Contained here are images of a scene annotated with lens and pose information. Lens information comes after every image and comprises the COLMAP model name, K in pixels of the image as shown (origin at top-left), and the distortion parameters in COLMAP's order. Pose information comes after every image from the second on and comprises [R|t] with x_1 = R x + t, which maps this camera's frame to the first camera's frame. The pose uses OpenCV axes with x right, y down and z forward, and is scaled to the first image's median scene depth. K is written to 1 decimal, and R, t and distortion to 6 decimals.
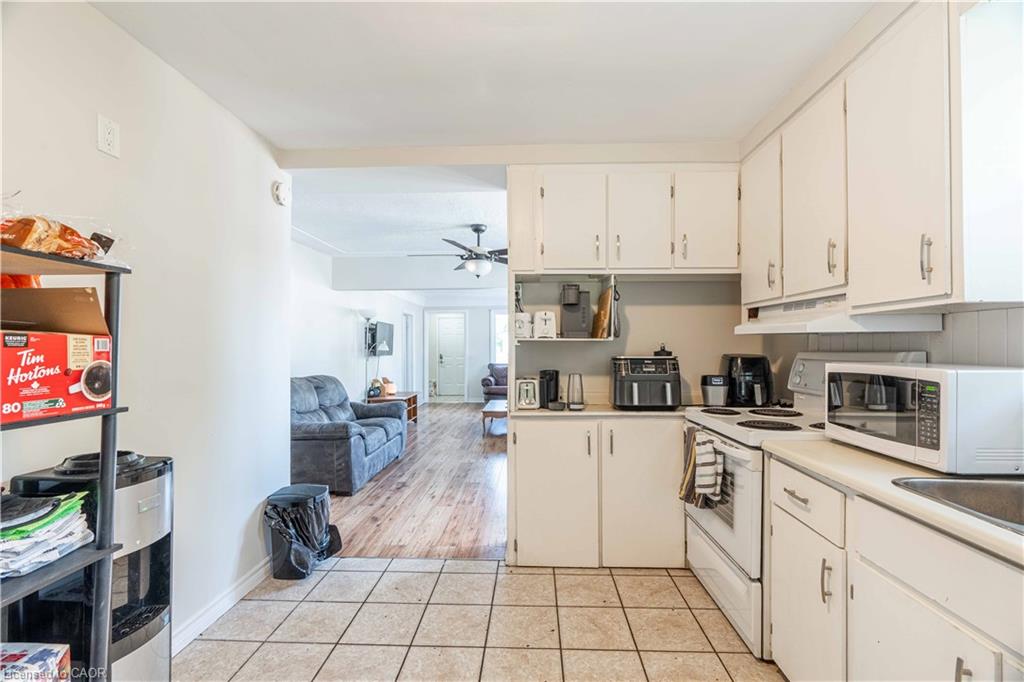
lens RADIAL K [[461.2, 0, 512.0], [0, 461.2, 341.0], [0, 0, 1]] dist [-0.002516, 0.000108]
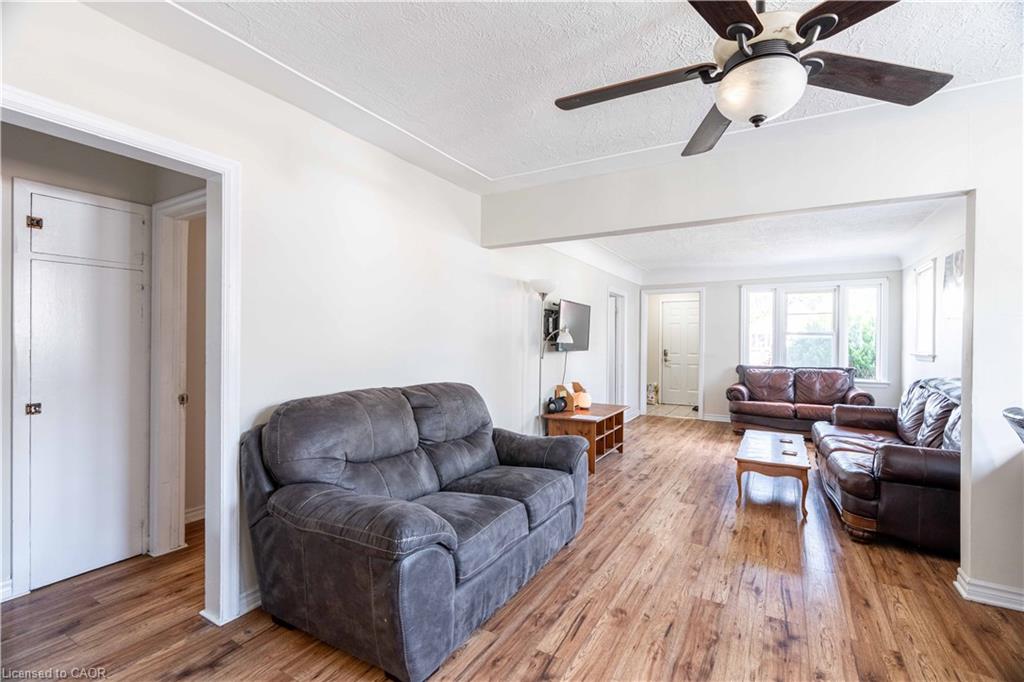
lens RADIAL K [[461.2, 0, 512.0], [0, 461.2, 341.0], [0, 0, 1]] dist [-0.002516, 0.000108]
pose [[0.885396, 0.012105, -0.464681, -0.042184], [-0.005968, 0.999875, 0.014675, 0.007472], [0.464800, -0.010219, 0.885357, 0.355577]]
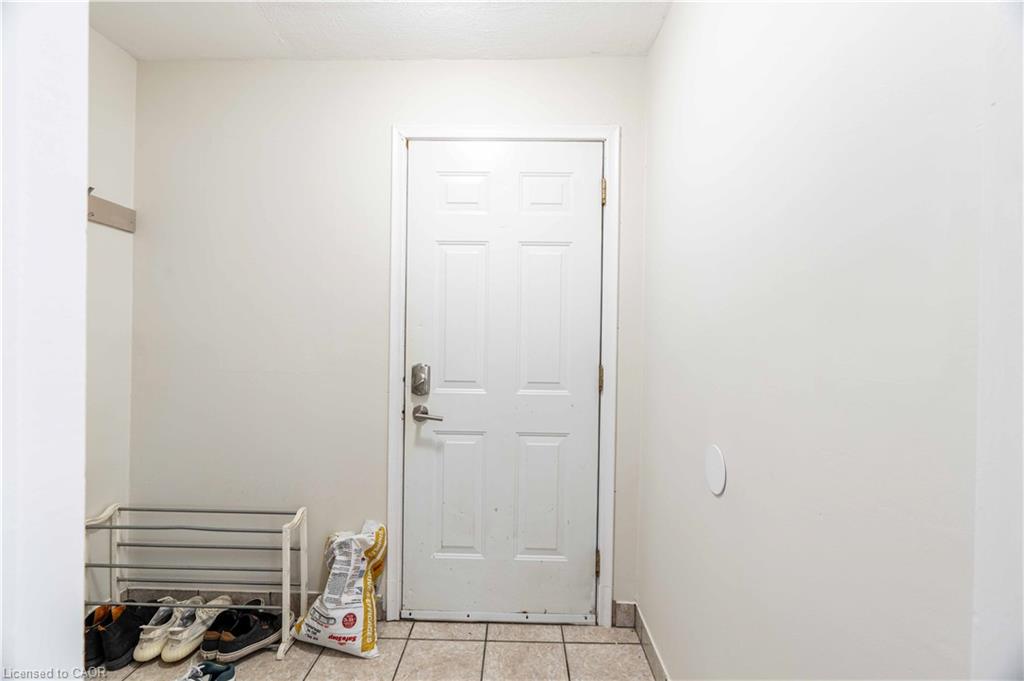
lens RADIAL K [[461.2, 0, 512.0], [0, 461.2, 340.5], [0, 0, 1]] dist [-0.002516, 0.000108]
pose [[0.999849, 0.016407, -0.005780, -0.201994], [-0.016184, 0.999192, 0.036784, 0.023487], [0.006379, -0.036685, 0.999307, 1.404657]]
